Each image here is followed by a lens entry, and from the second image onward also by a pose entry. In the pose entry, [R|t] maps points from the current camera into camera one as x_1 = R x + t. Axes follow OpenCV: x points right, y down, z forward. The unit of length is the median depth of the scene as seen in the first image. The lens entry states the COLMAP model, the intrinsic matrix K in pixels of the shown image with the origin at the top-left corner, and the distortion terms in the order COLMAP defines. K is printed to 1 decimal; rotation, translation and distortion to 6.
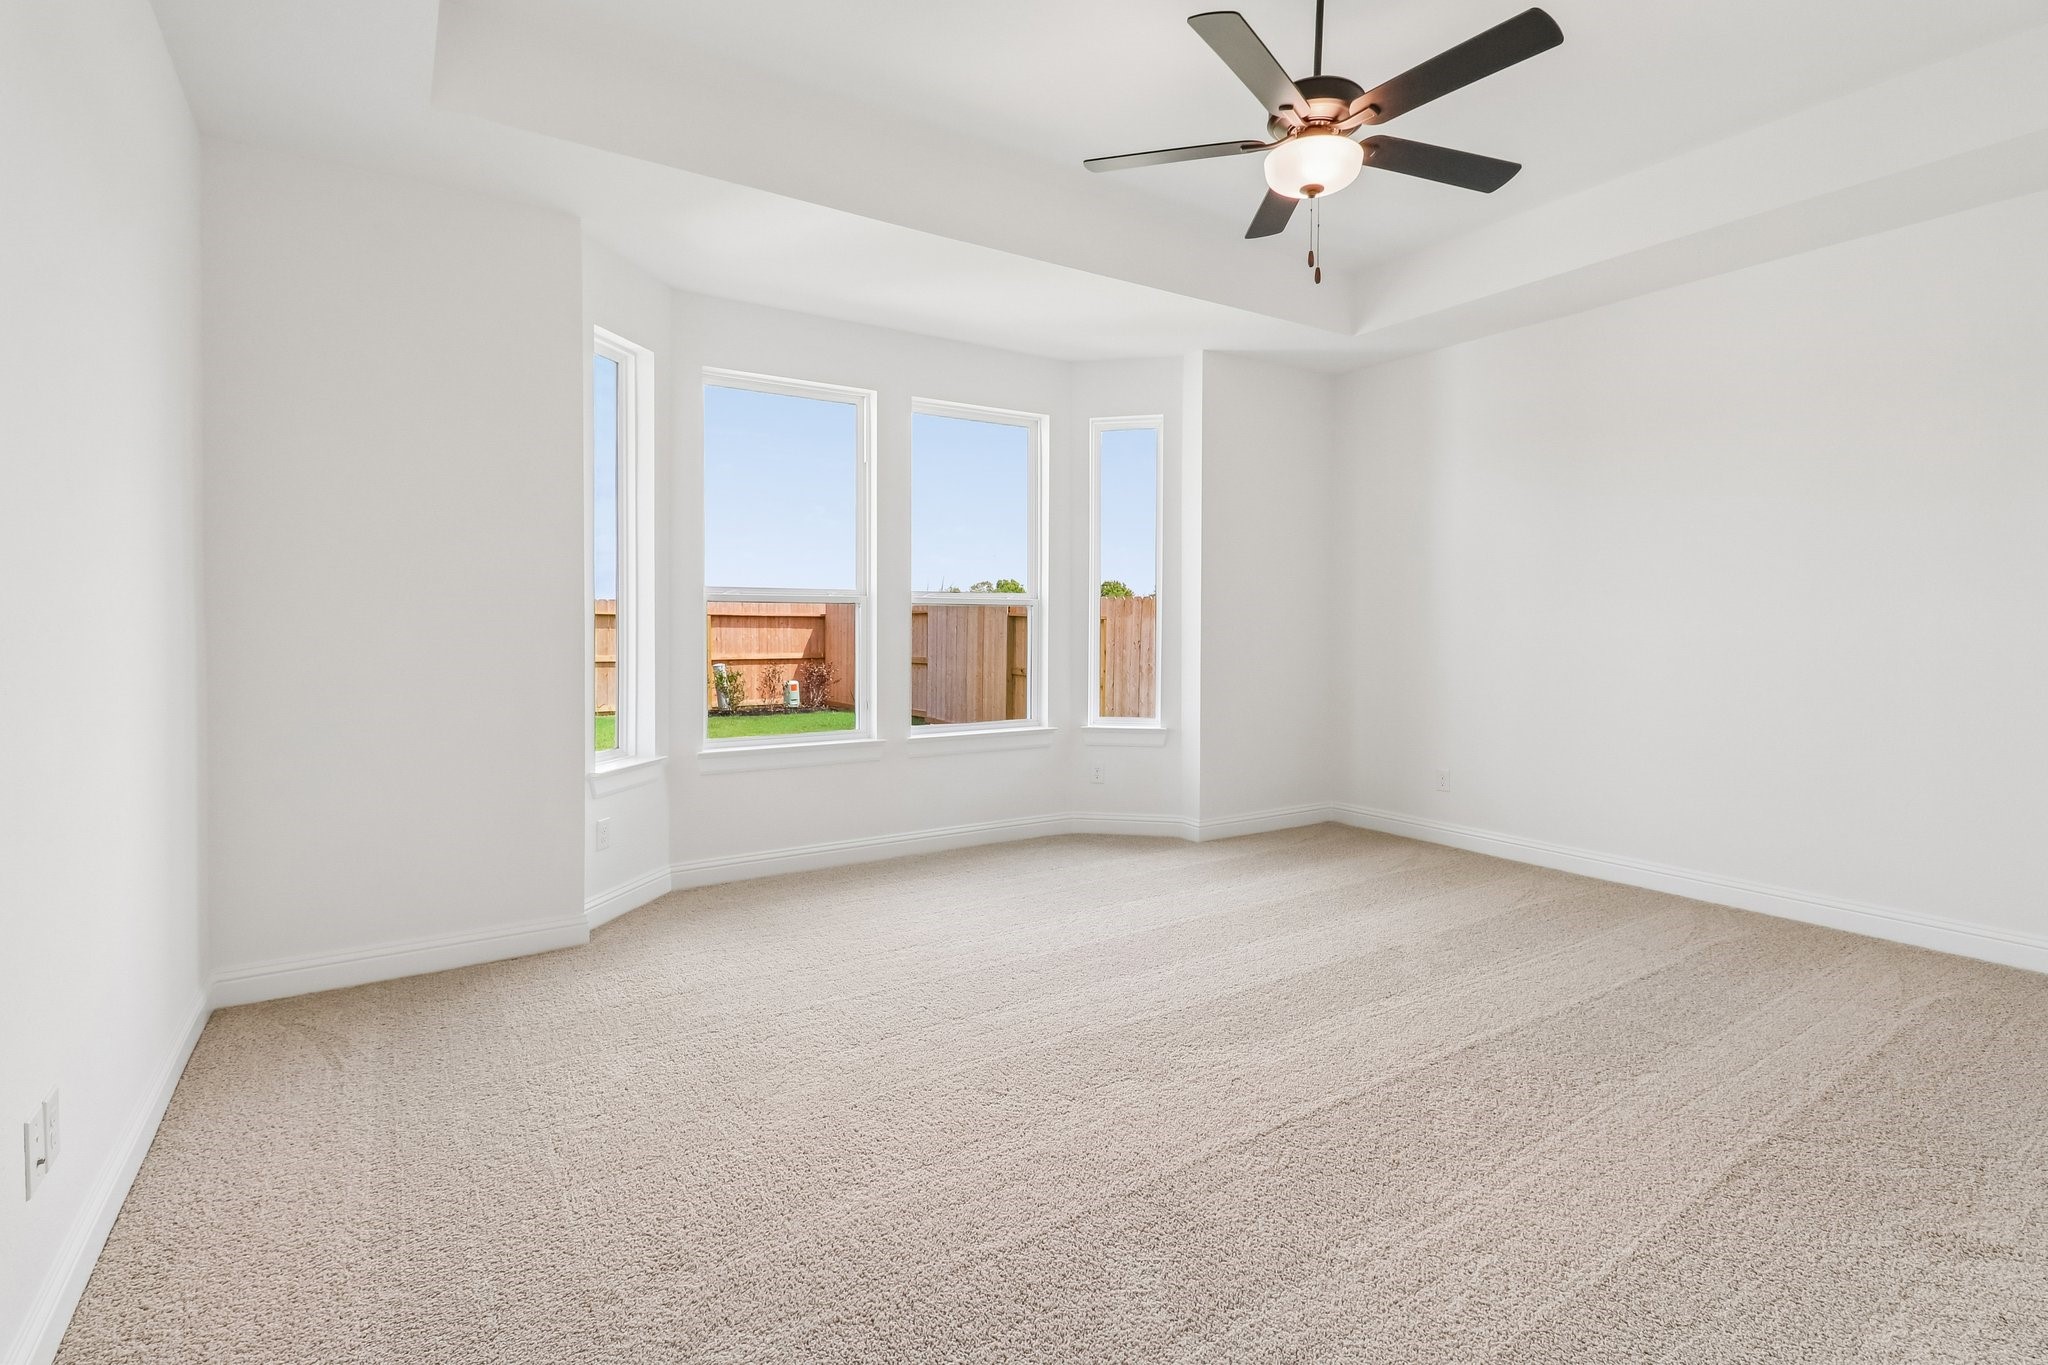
lens RADIAL K [[980.3, 0, 1024.8], [0, 980.3, 625.9], [0, 0, 1]] dist [0.000698, 0.000025]
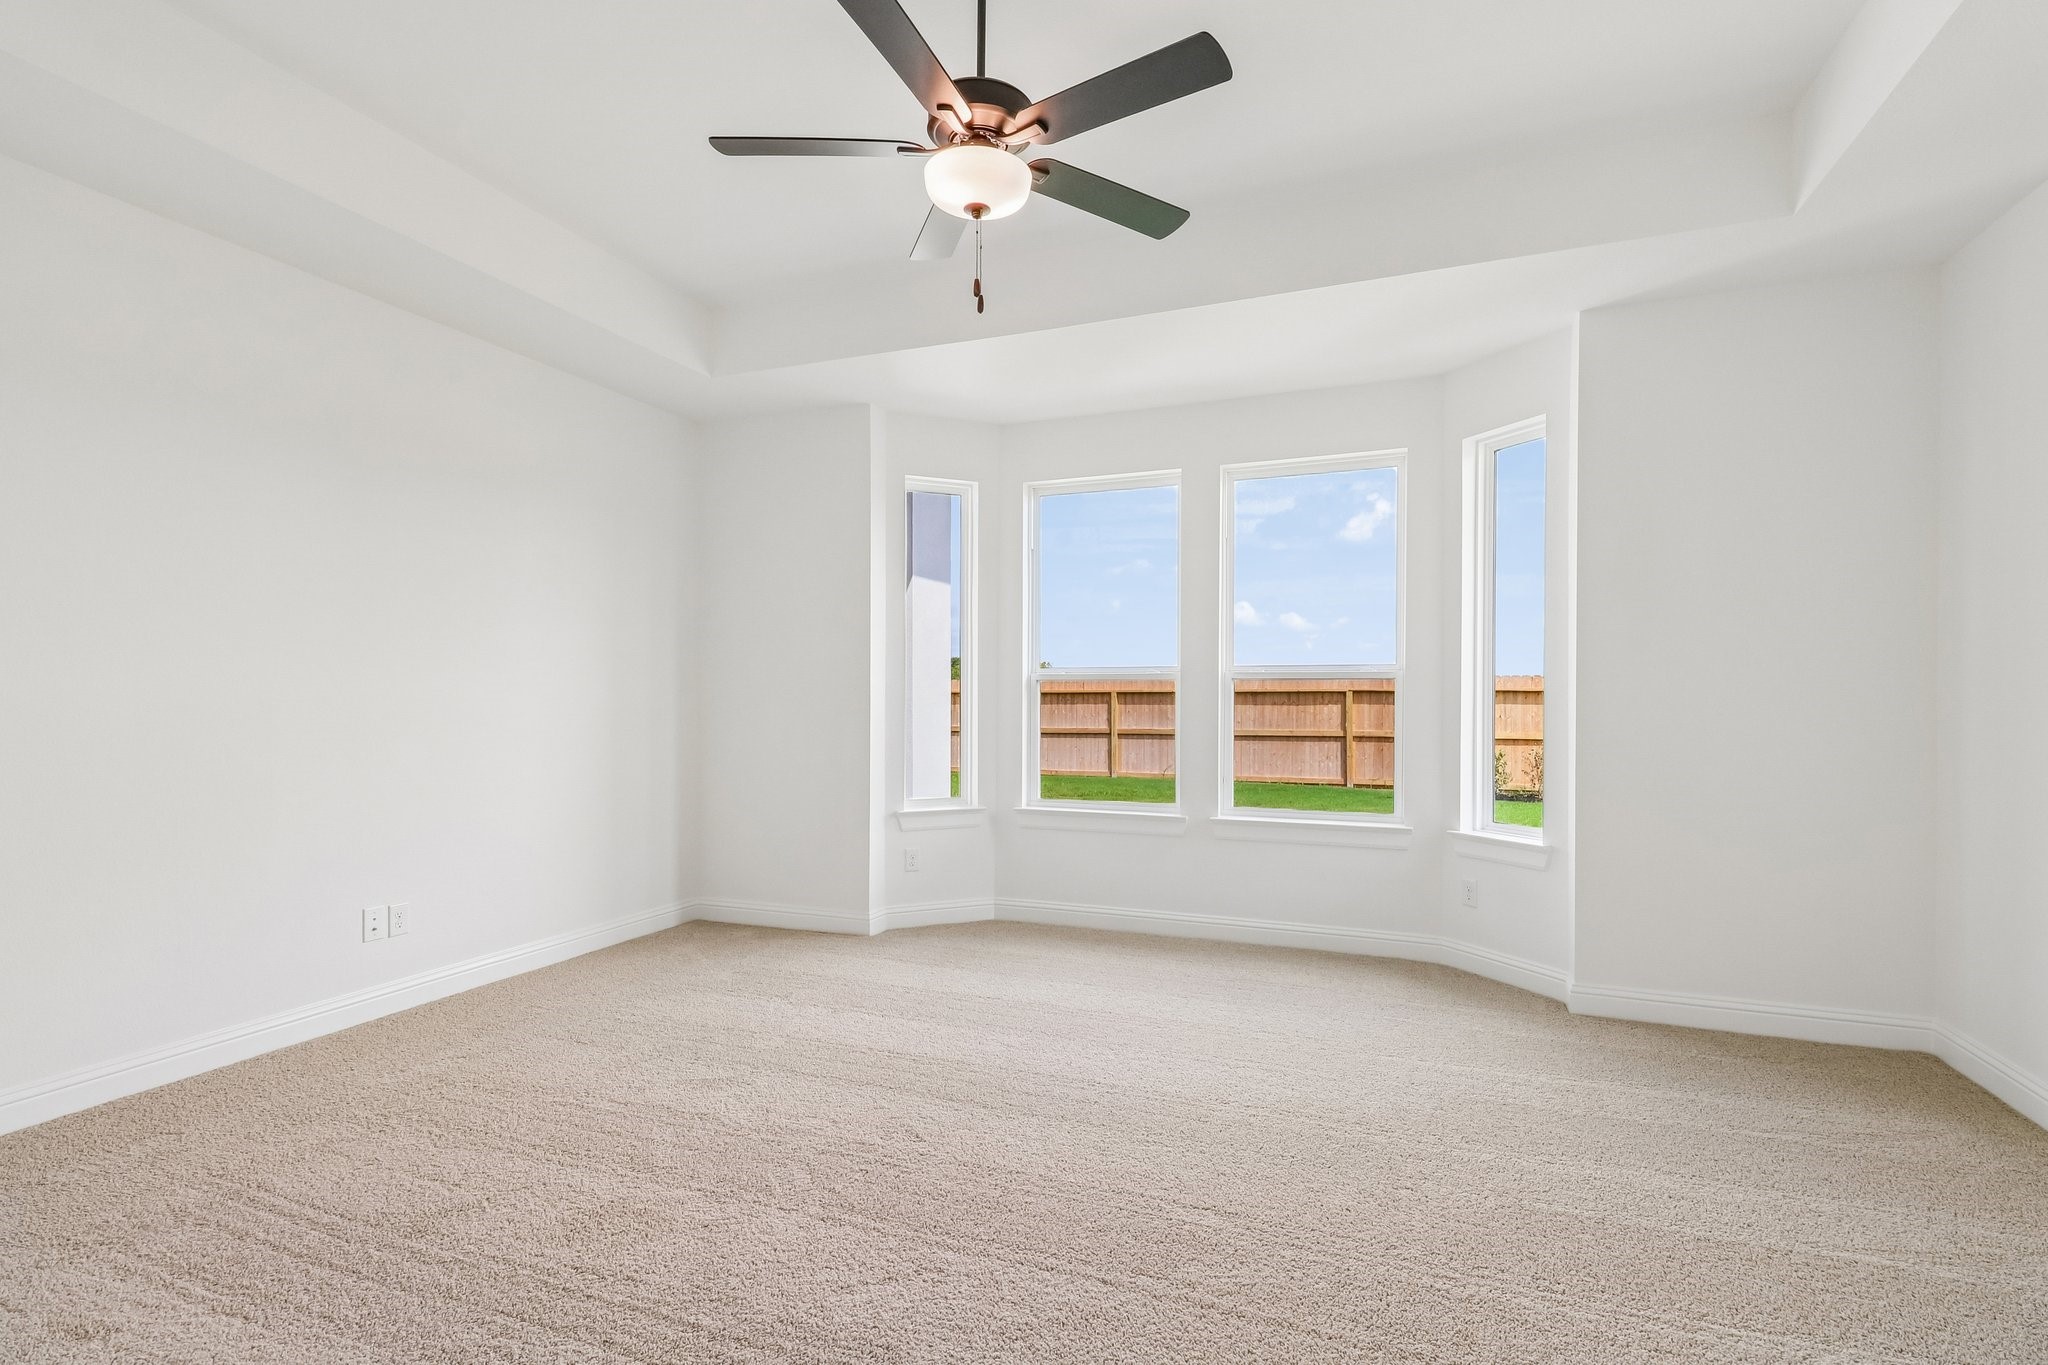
lens RADIAL K [[967.5, 0, 1014.1], [0, 967.5, 694.6], [0, 0, 1]] dist [0.004509, 0.000171]
pose [[0.560260, -0.003969, -0.828308, 0.528512], [-0.001935, 0.999980, -0.006100, -0.001981], [0.828315, 0.005020, 0.560241, 0.278733]]
